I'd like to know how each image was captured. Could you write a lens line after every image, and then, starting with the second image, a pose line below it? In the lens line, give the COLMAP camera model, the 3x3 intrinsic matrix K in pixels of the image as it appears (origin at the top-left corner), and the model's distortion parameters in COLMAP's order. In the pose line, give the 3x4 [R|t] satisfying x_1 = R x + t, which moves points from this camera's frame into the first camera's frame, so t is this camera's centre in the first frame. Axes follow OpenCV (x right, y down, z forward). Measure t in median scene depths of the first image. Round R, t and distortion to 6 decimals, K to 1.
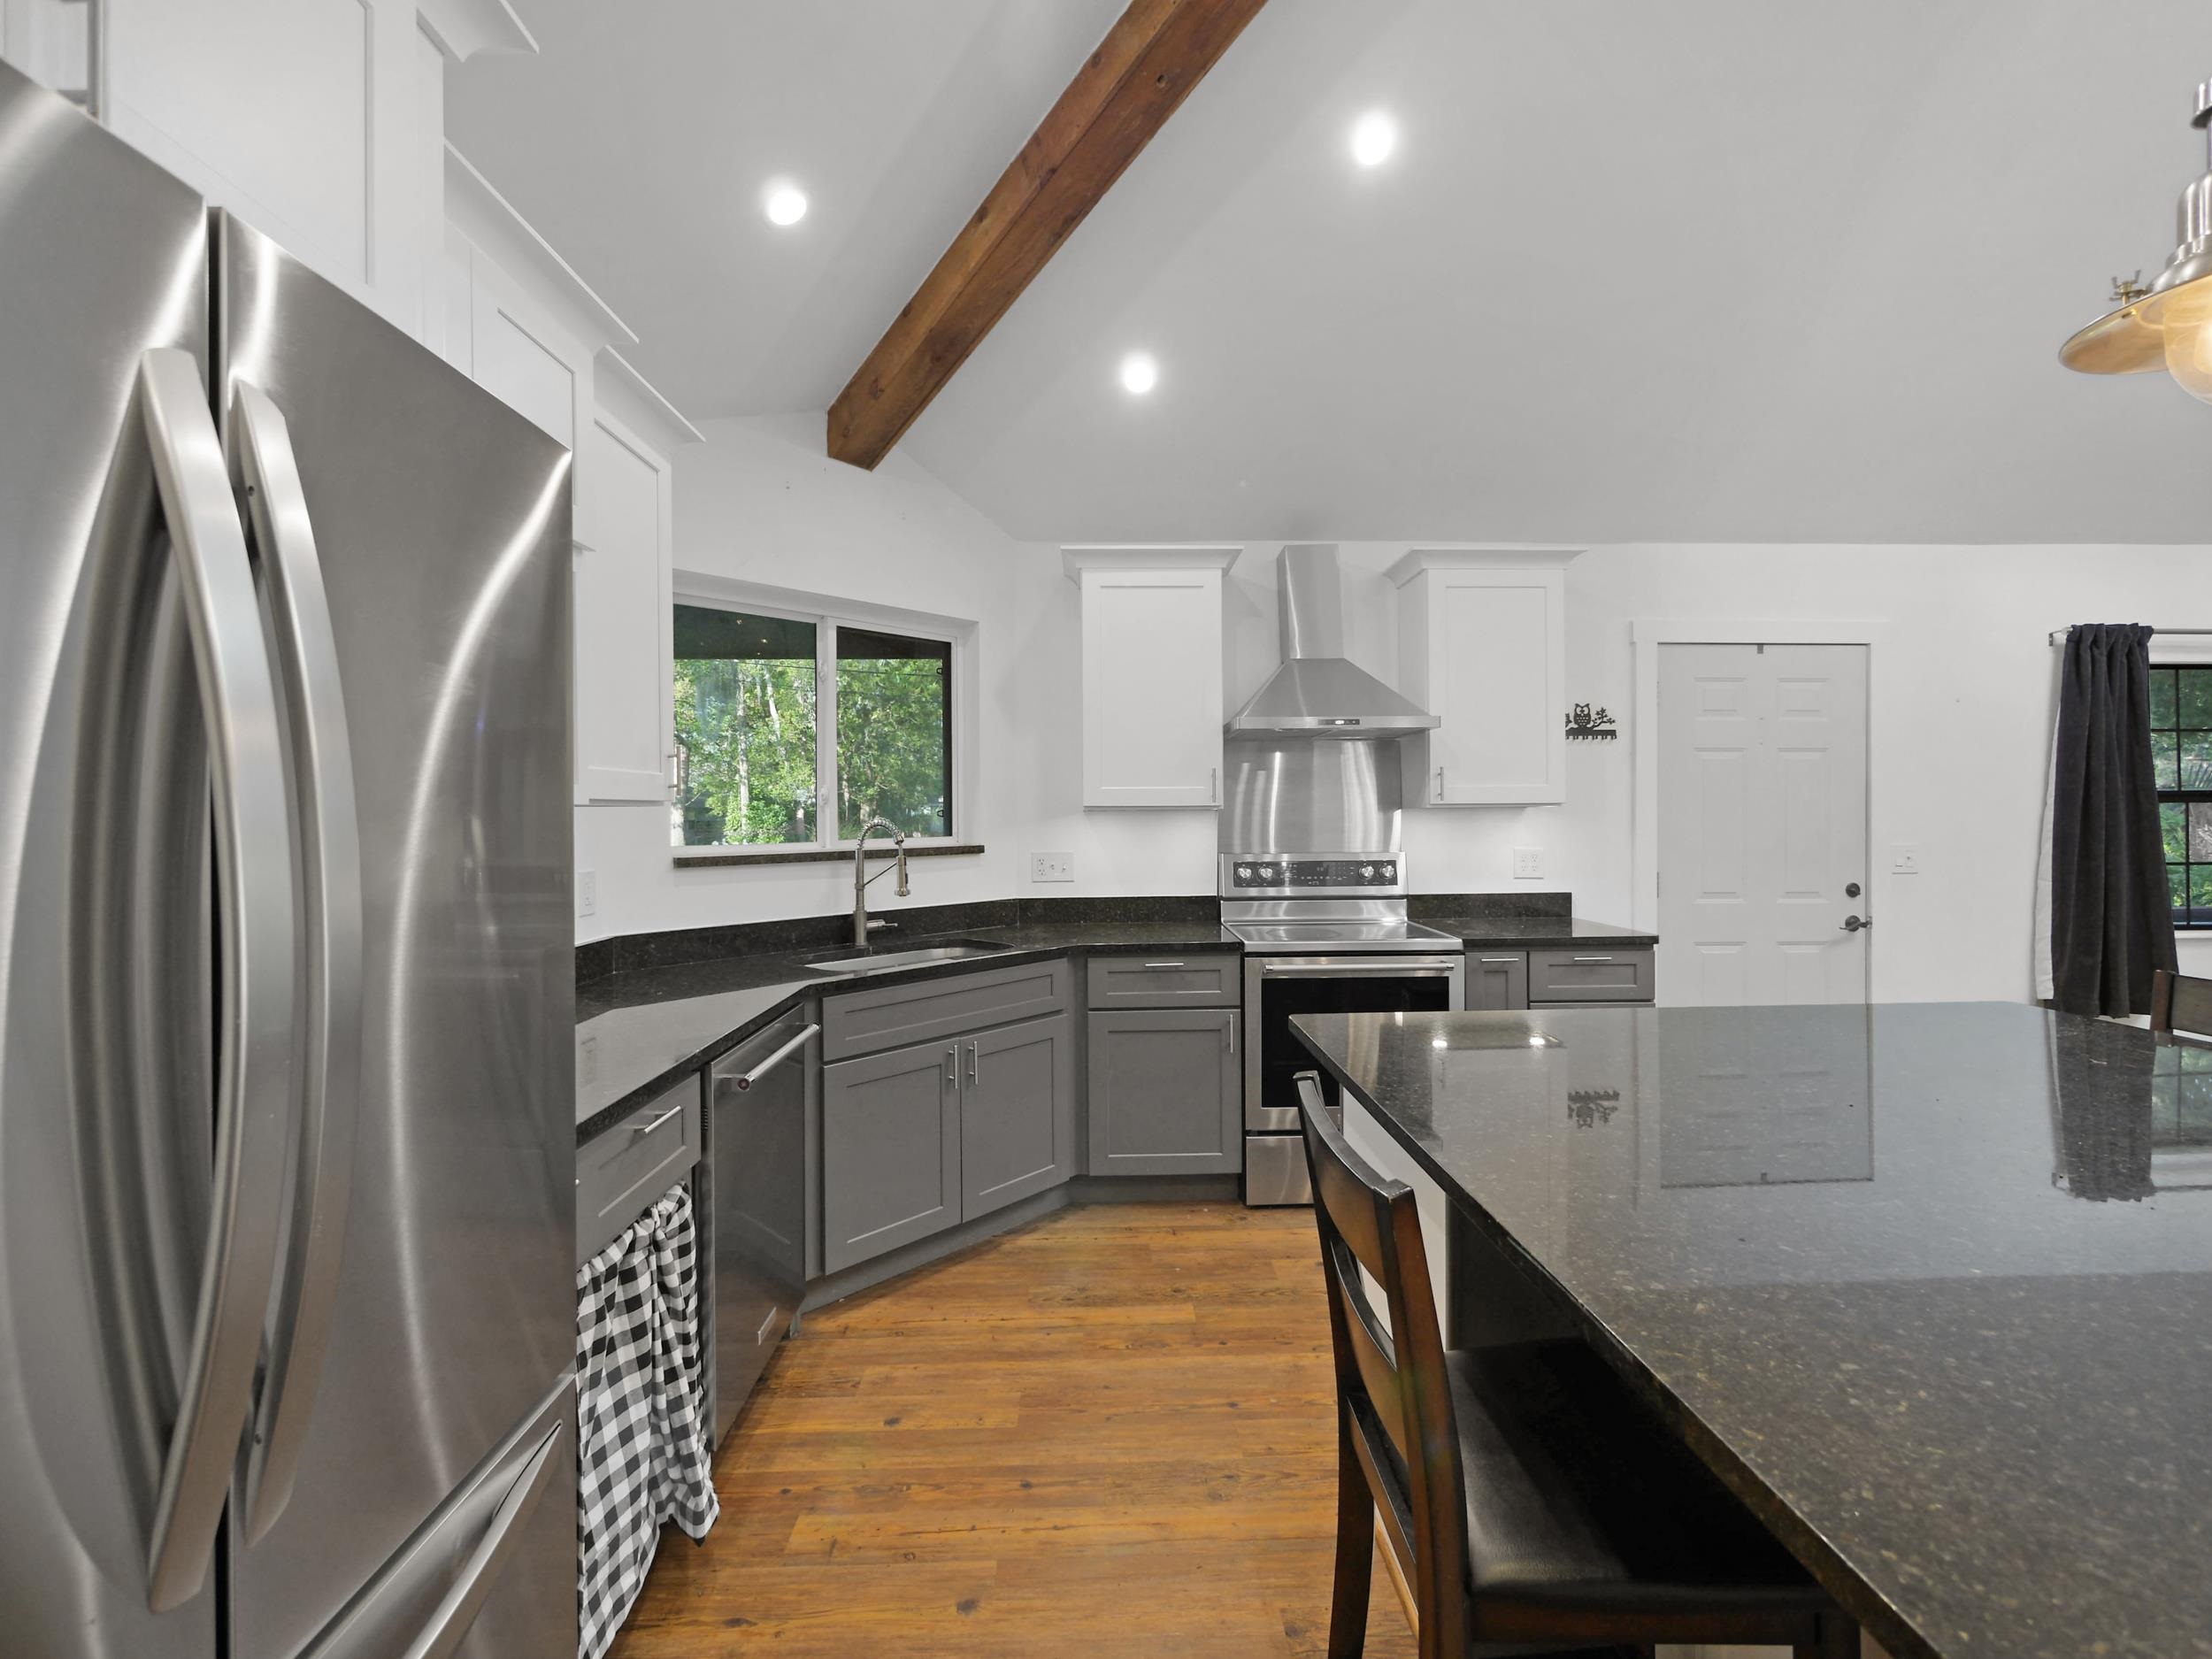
lens RADIAL K [[942.2, 0, 1112.8], [0, 942.2, 815.1], [0, 0, 1]] dist [-0.005908, 0.000274]
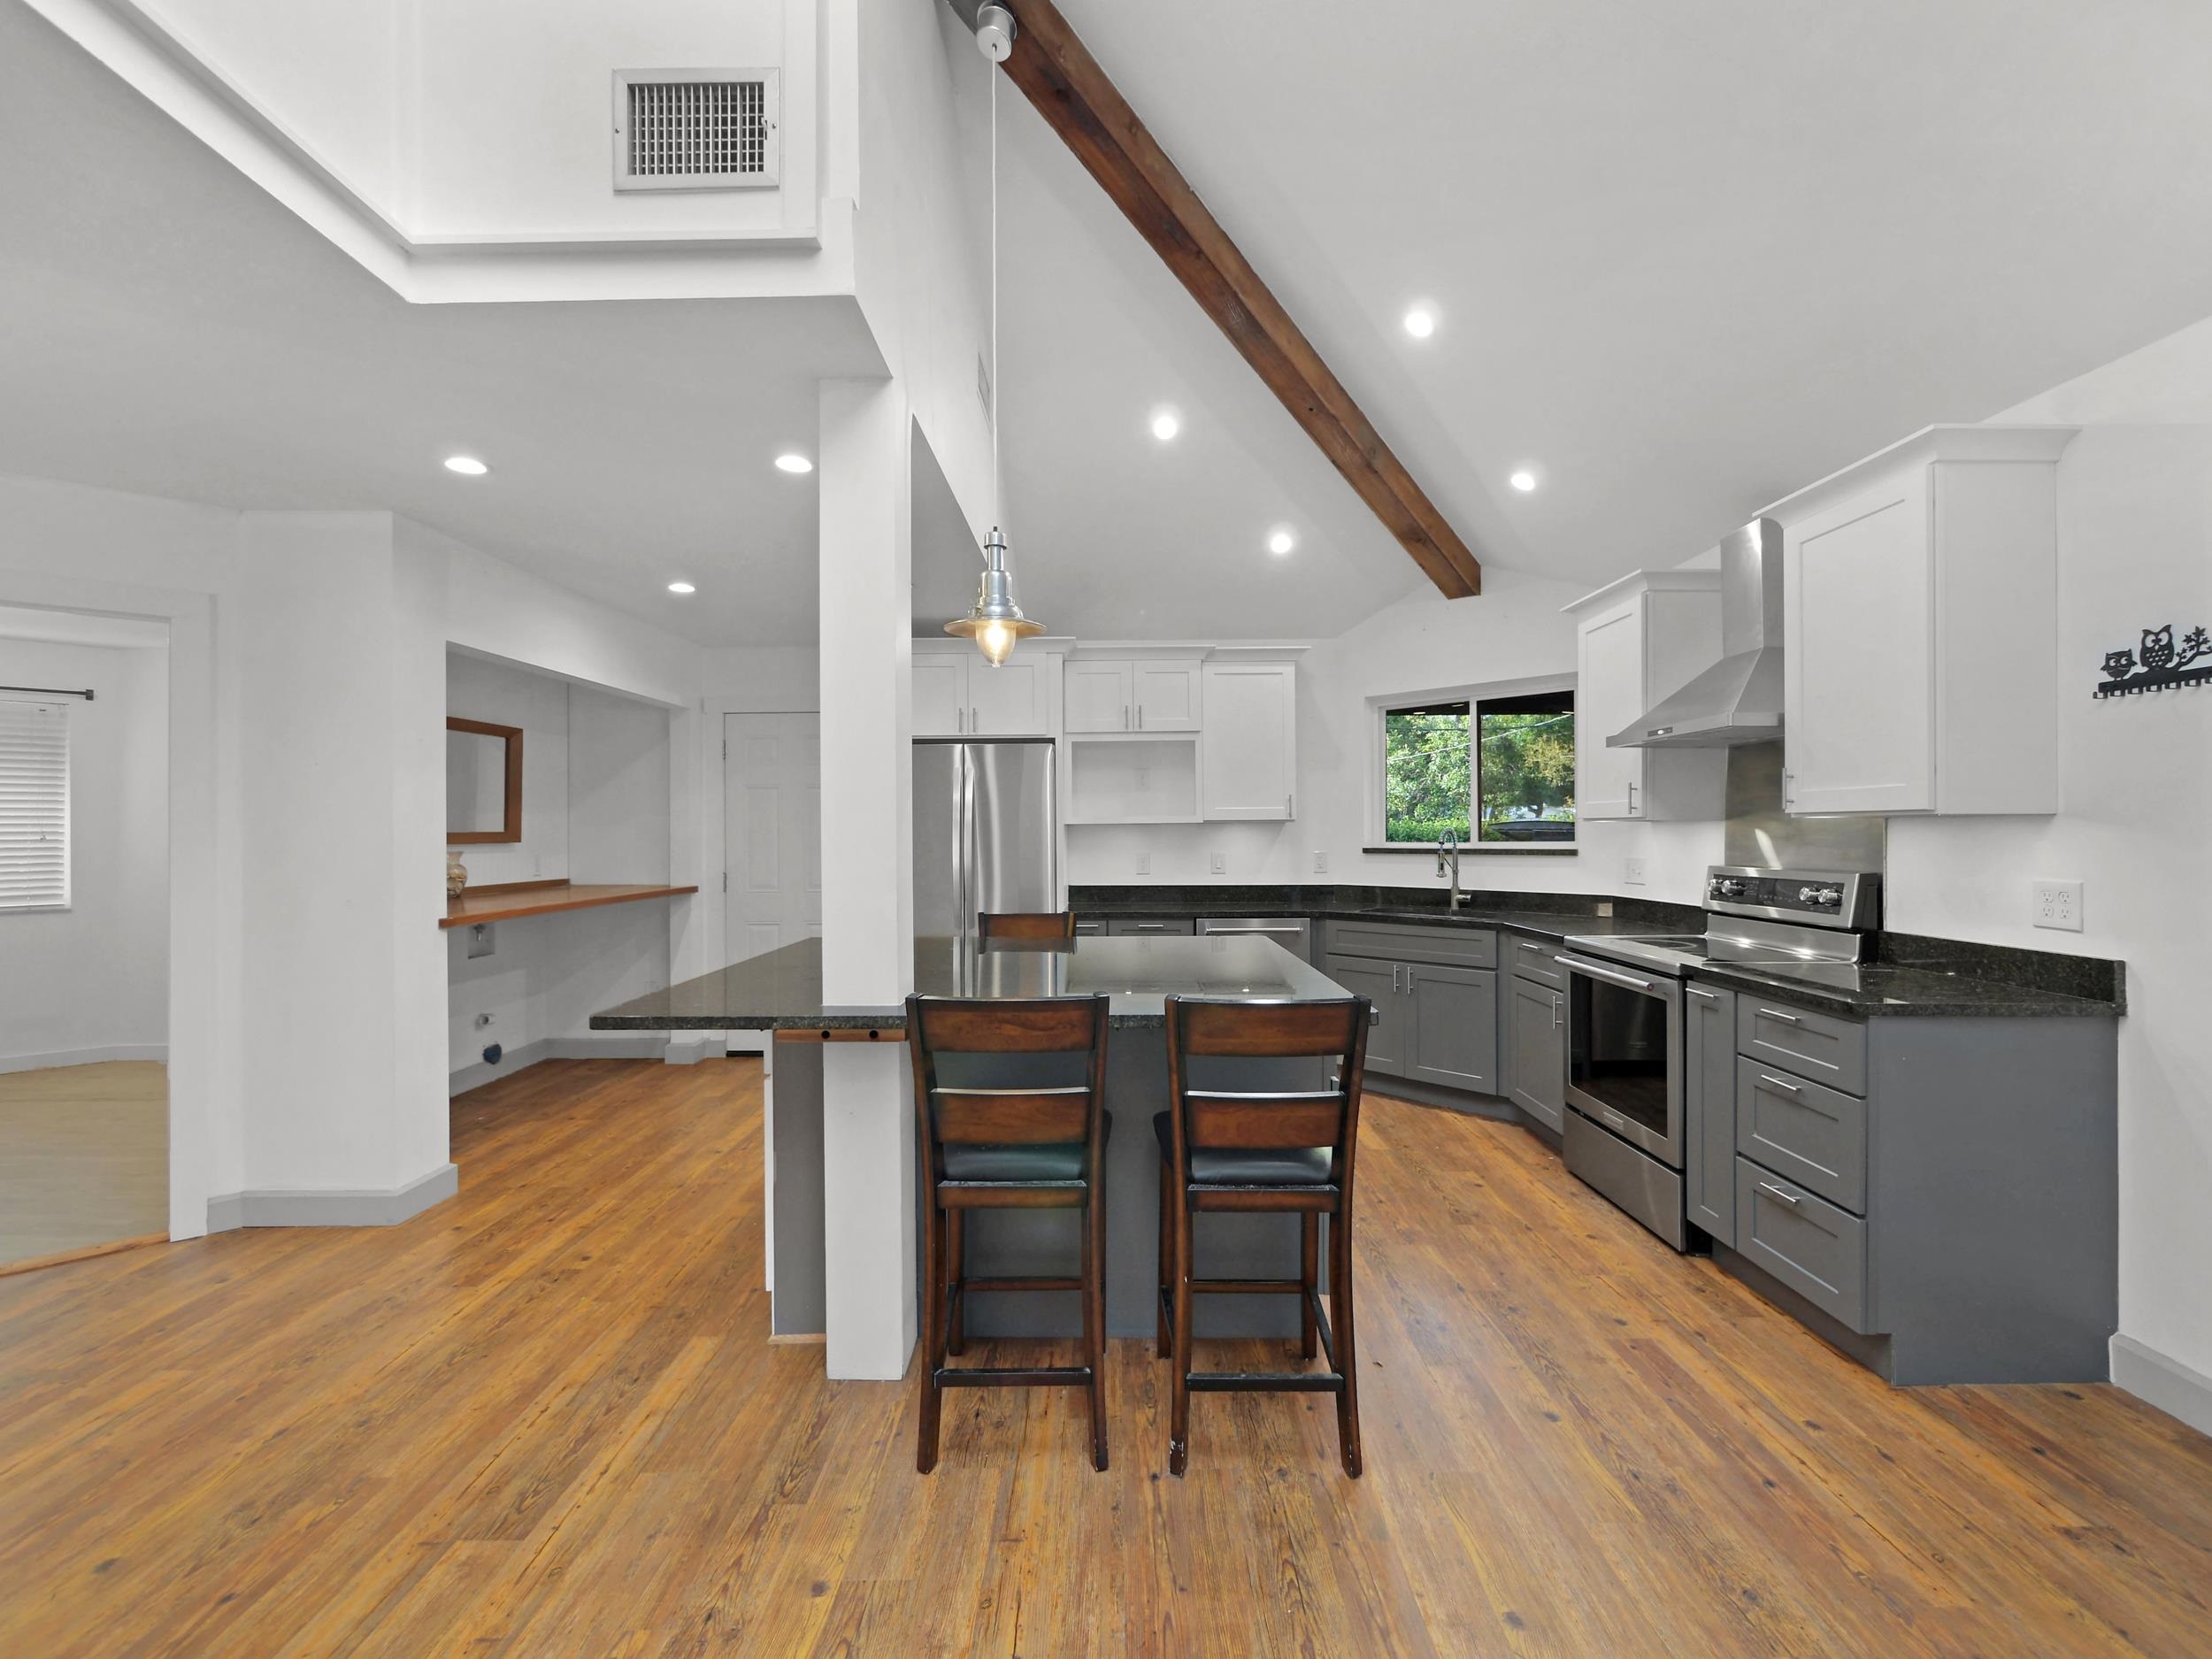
lens RADIAL K [[946.7, 0, 1112.5], [0, 946.7, 824.1], [0, 0, 1]] dist [-0.003843, -0.000125]
pose [[-0.030323, 0.000908, -0.999540, 1.287133], [0.001561, 0.999998, 0.000861, -0.004035], [0.999539, -0.001534, -0.030325, 0.475807]]
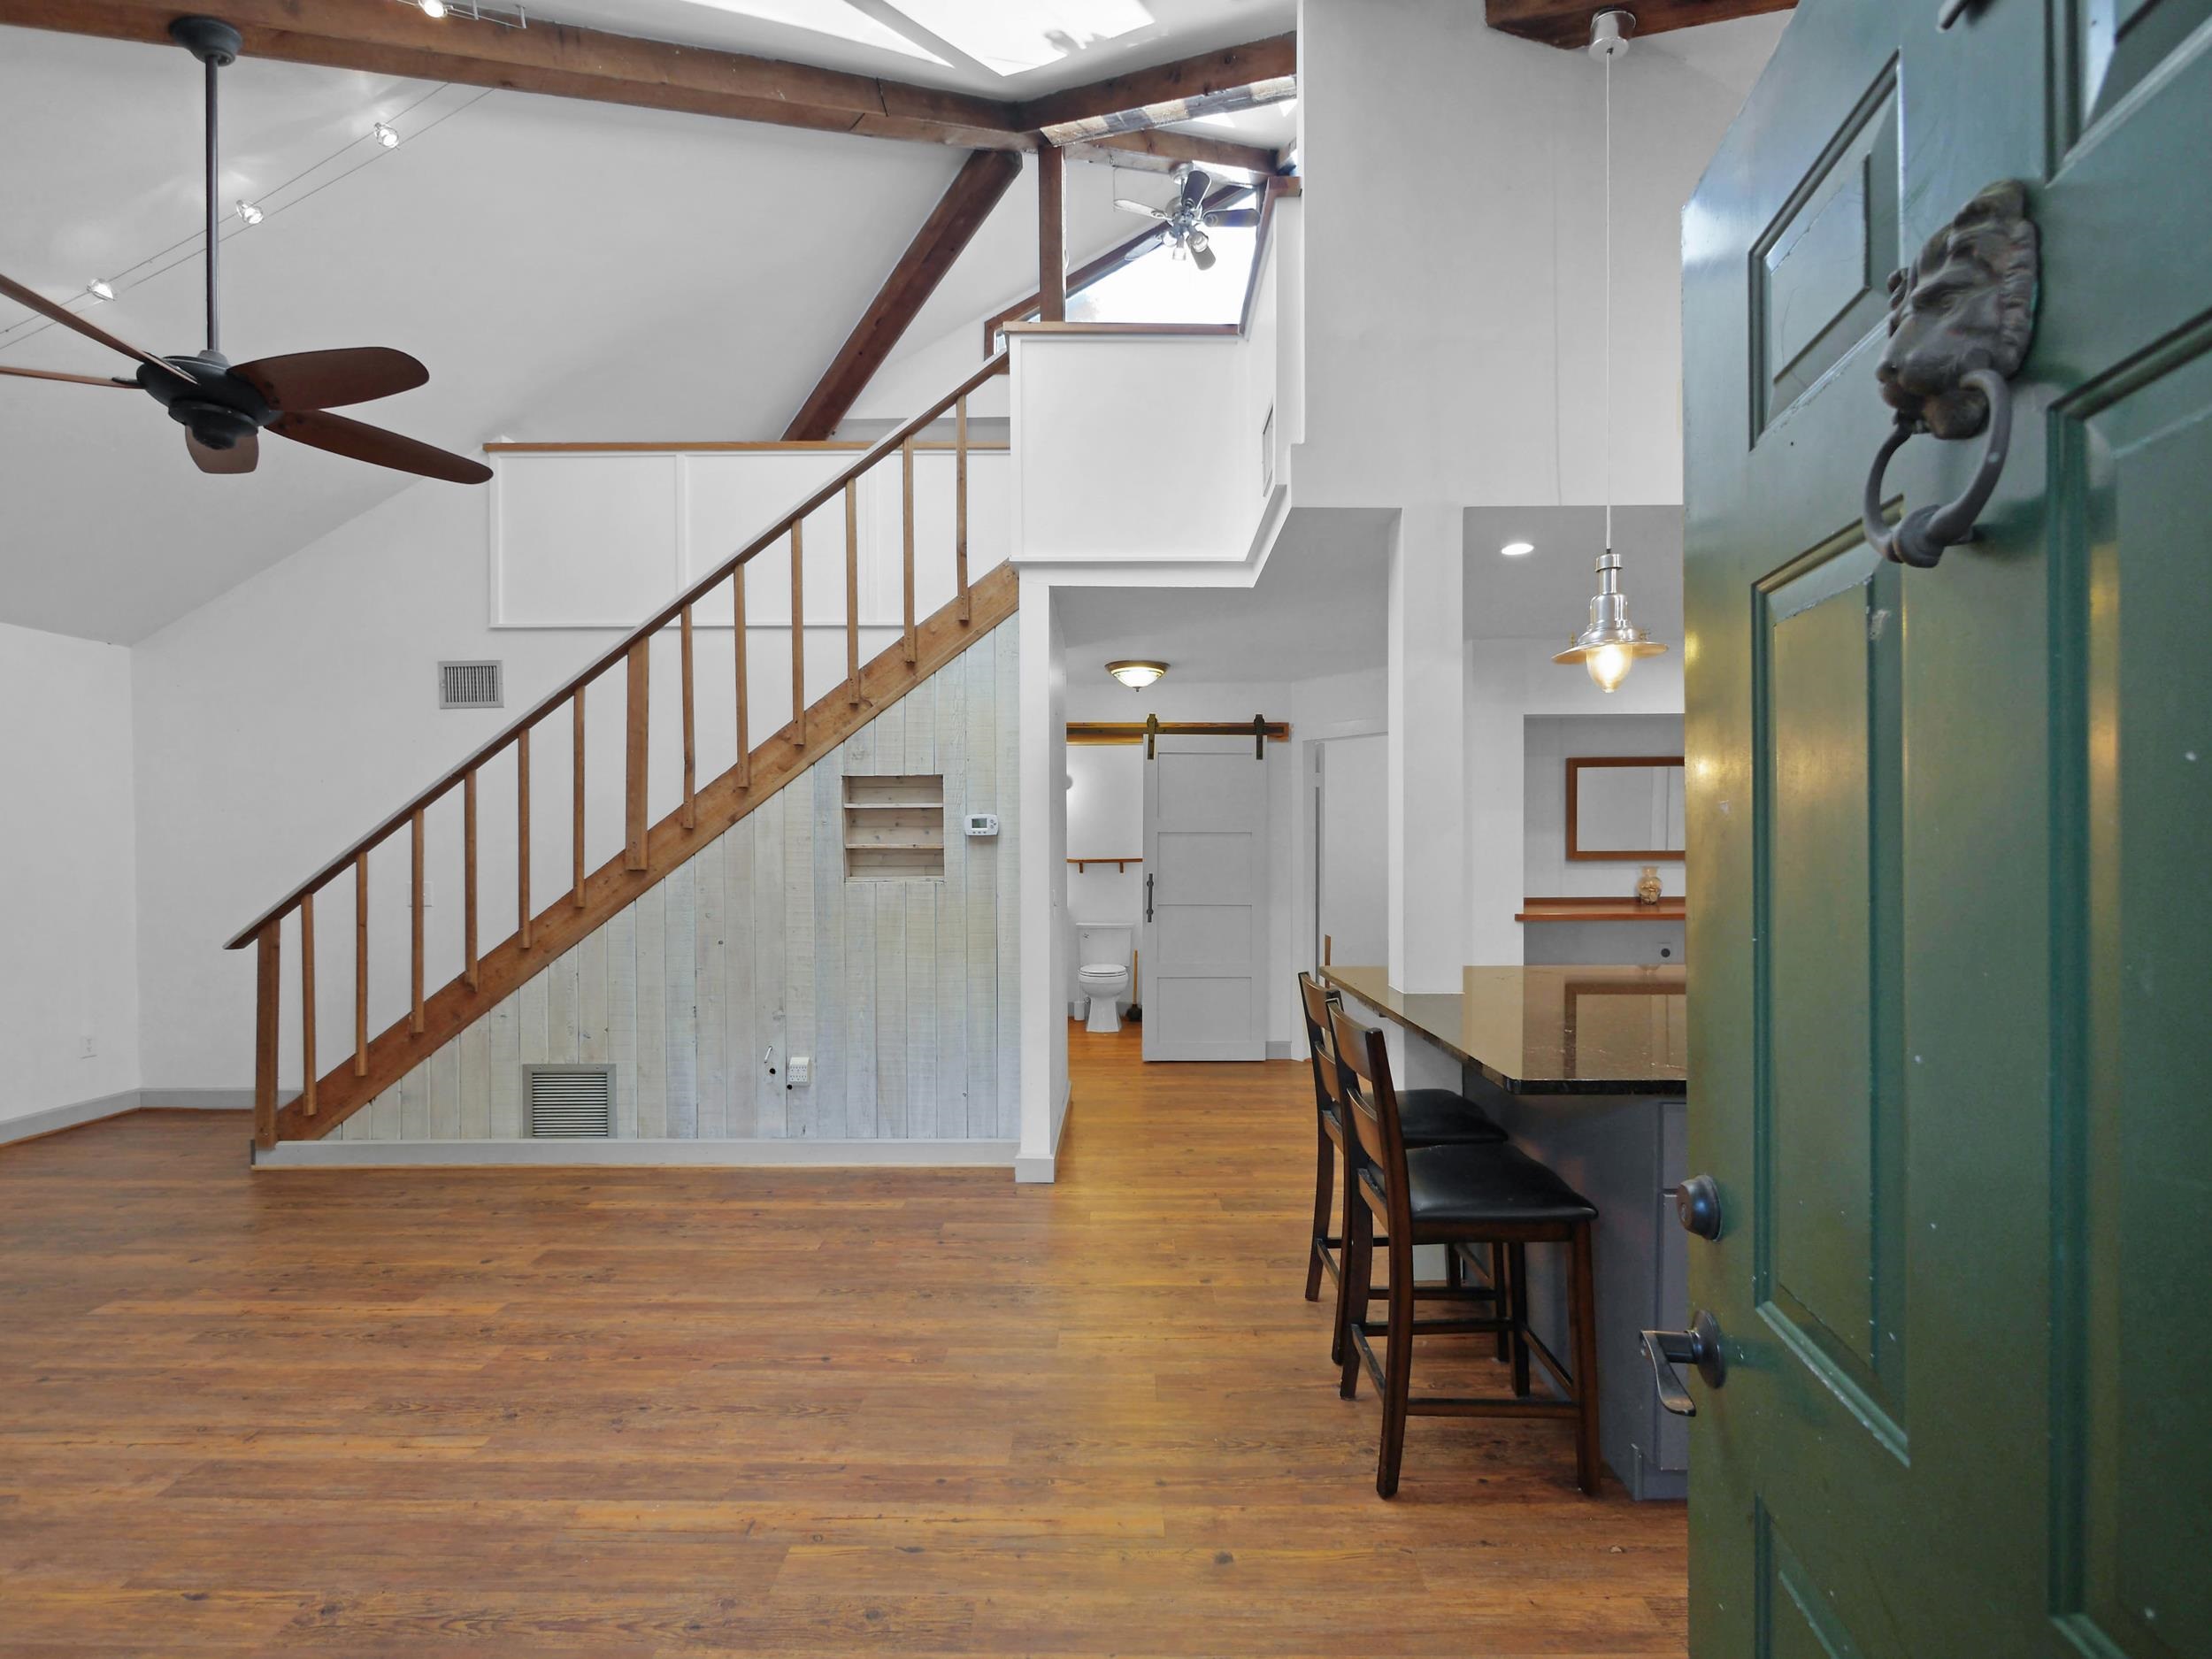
lens RADIAL K [[959.1, 0, 1108.5], [0, 959.1, 861.3], [0, 0, 1]] dist [-0.000935, -0.001173]
pose [[-0.999325, 0.011128, 0.035008, 0.837834], [0.011807, 0.999745, 0.019249, -0.018902], [-0.034785, 0.019649, -0.999202, 1.232641]]
